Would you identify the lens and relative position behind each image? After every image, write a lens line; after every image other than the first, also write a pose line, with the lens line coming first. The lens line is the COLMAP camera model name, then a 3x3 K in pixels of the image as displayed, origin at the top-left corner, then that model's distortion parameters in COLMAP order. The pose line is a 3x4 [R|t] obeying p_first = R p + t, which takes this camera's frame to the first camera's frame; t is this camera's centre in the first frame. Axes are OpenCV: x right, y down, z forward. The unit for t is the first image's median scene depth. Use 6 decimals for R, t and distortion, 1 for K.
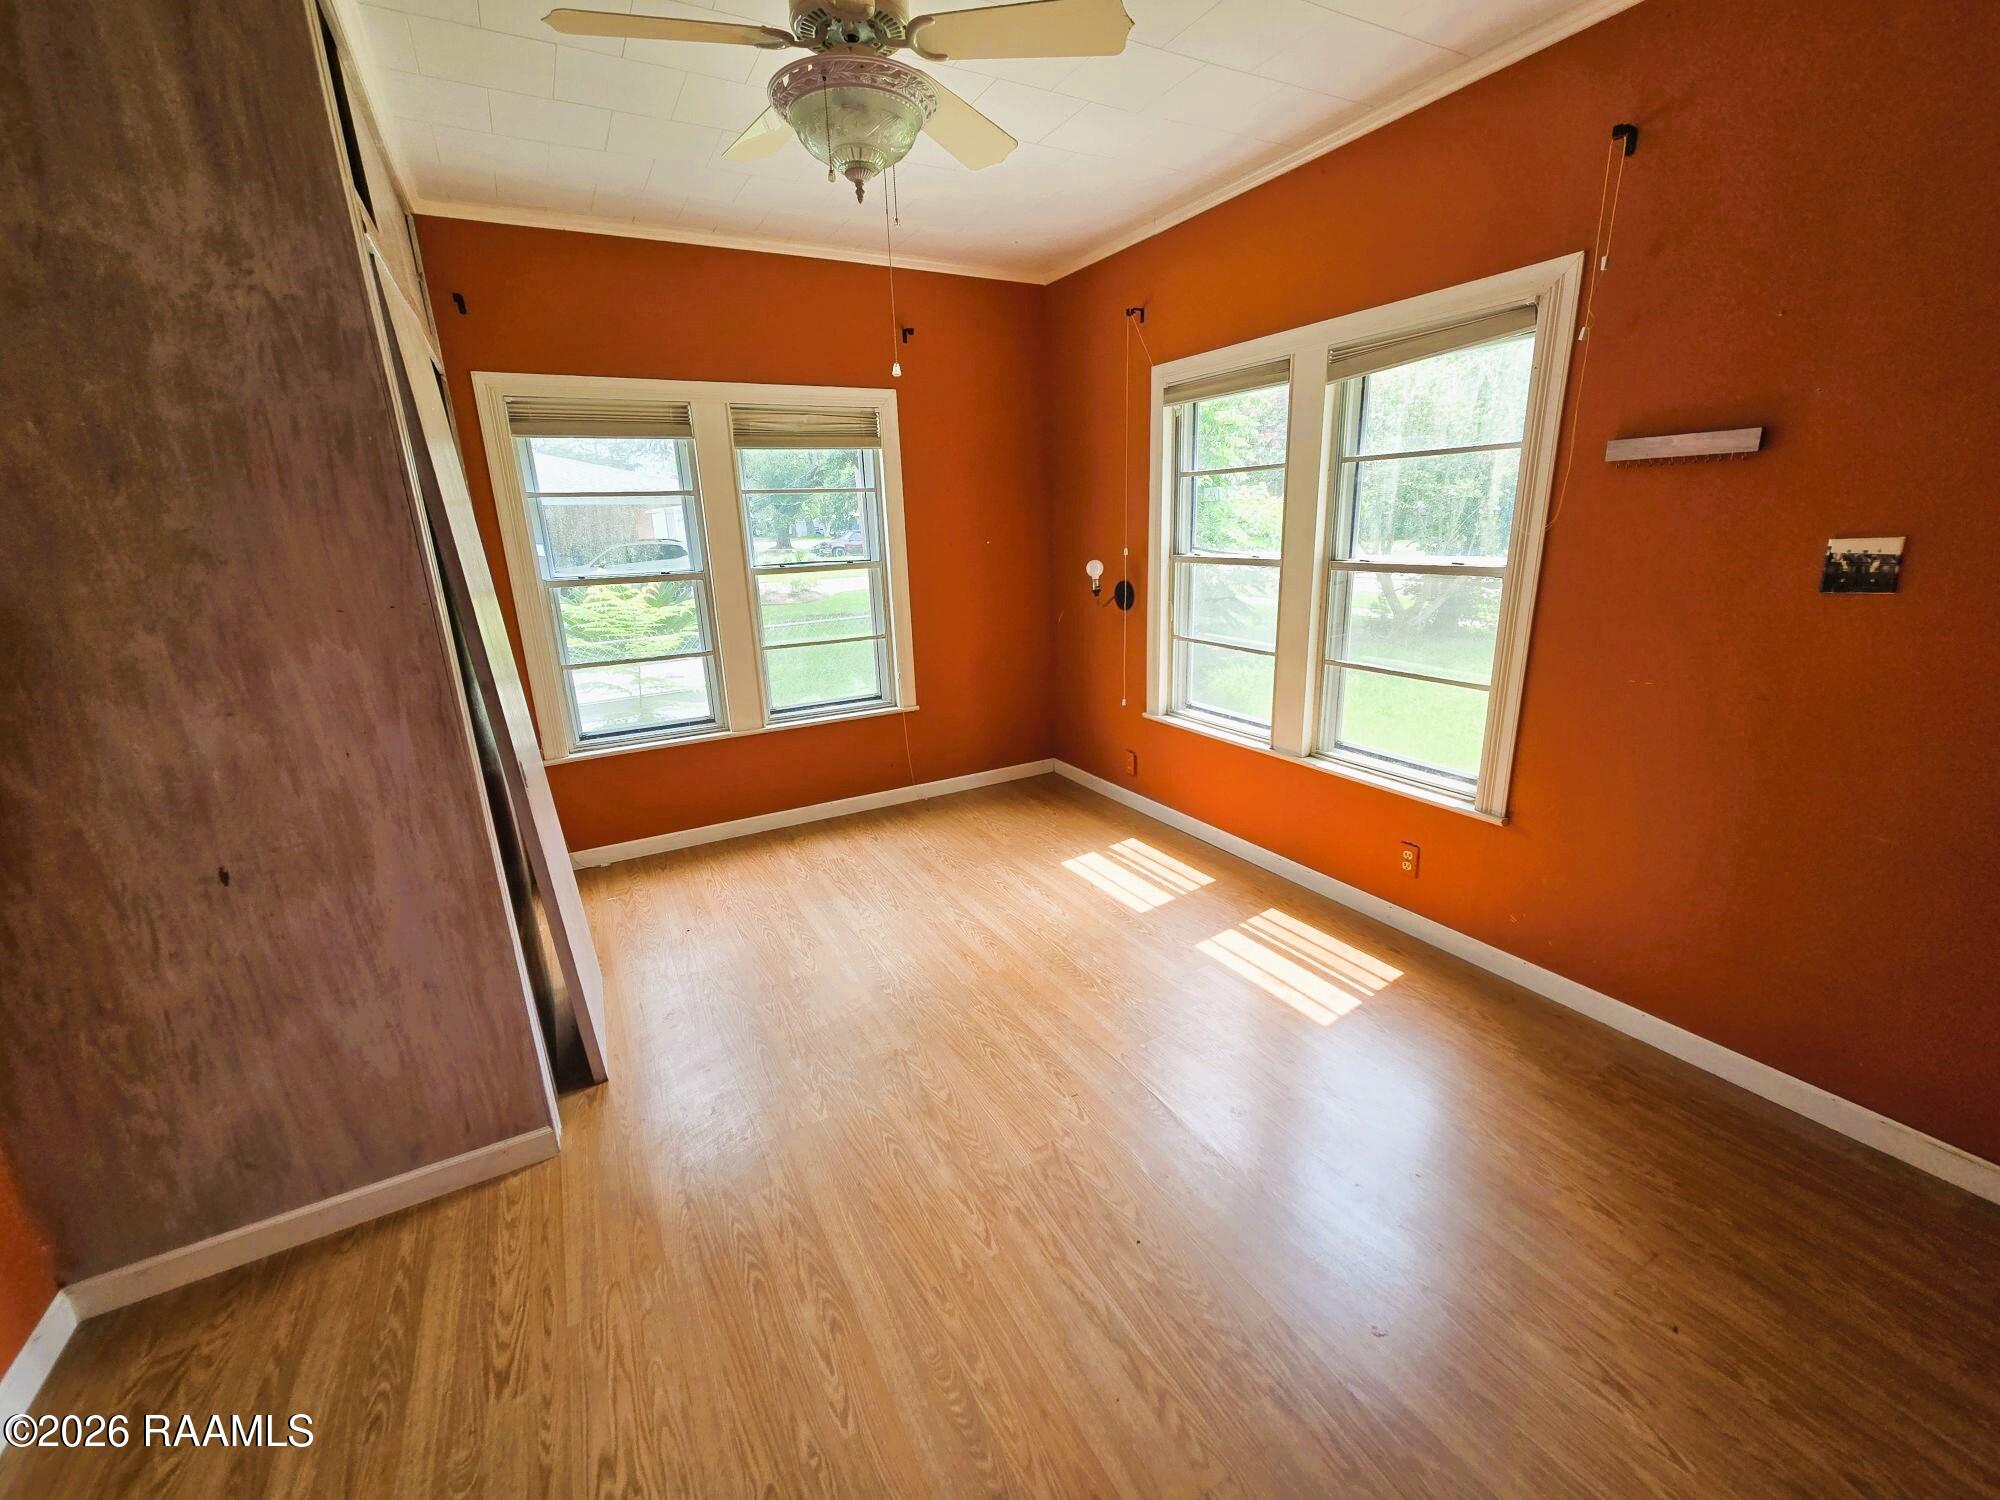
lens RADIAL K [[817.0, 0, 1000.0], [0, 817.0, 750.0], [0, 0, 1]] dist [0.000224, -0.000363]
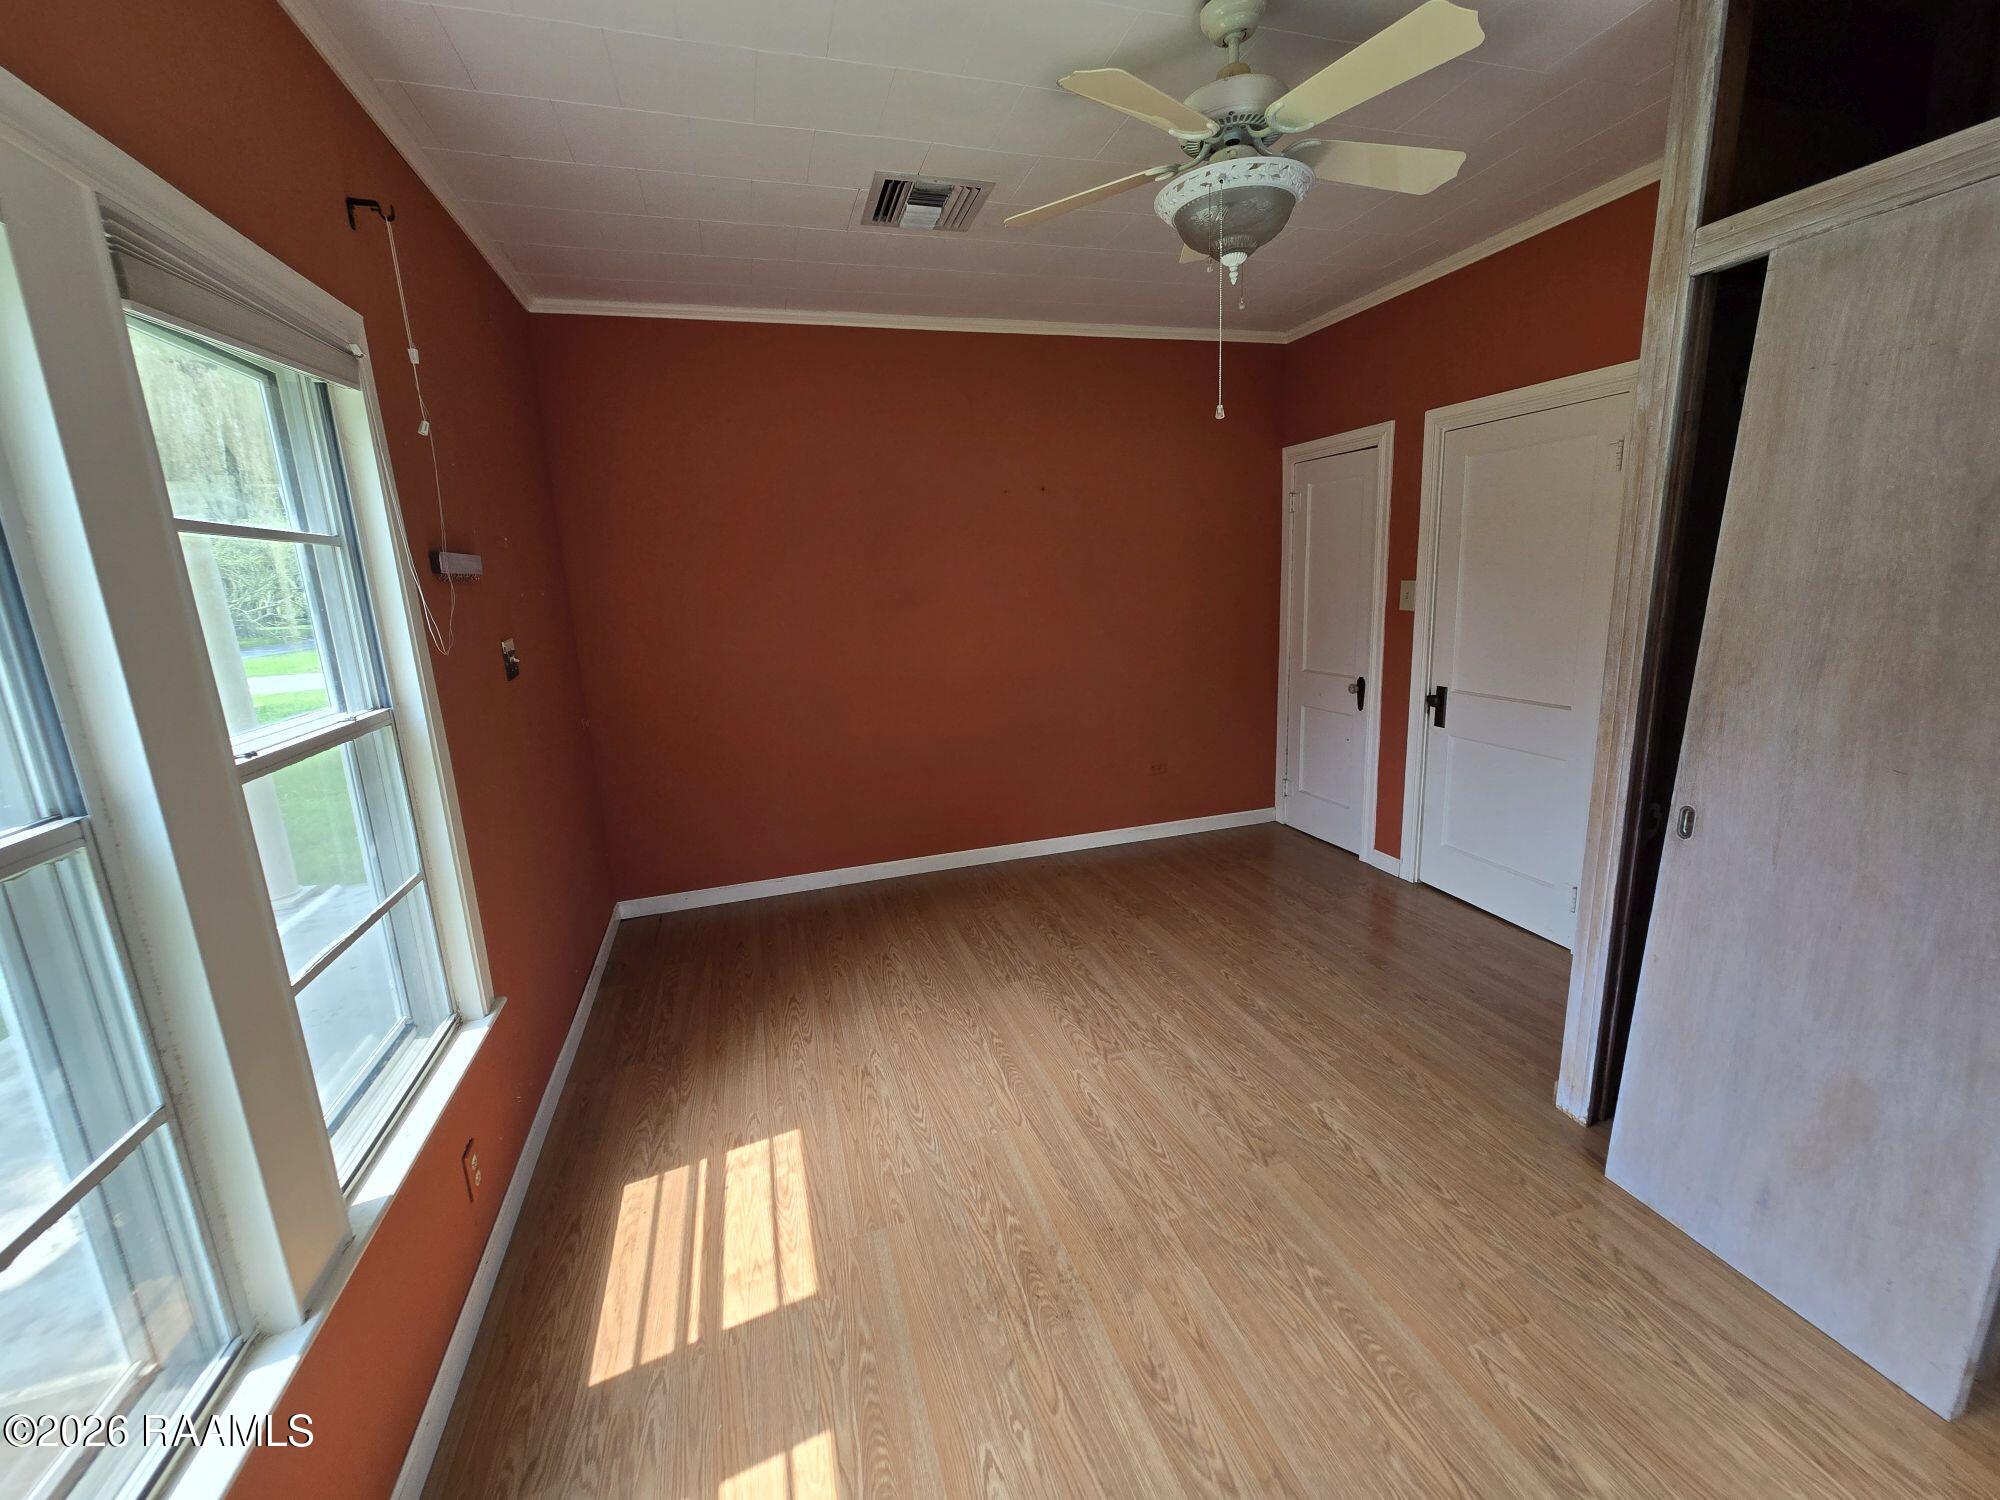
lens RADIAL K [[815.6, 0, 1006.8], [0, 815.6, 747.2], [0, 0, 1]] dist [-0.000335, 0.000162]
pose [[-0.977991, 0.043010, 0.204166, -0.065870], [0.133836, 0.880006, 0.455717, -0.567794], [-0.160067, 0.473012, -0.866394, 1.964948]]
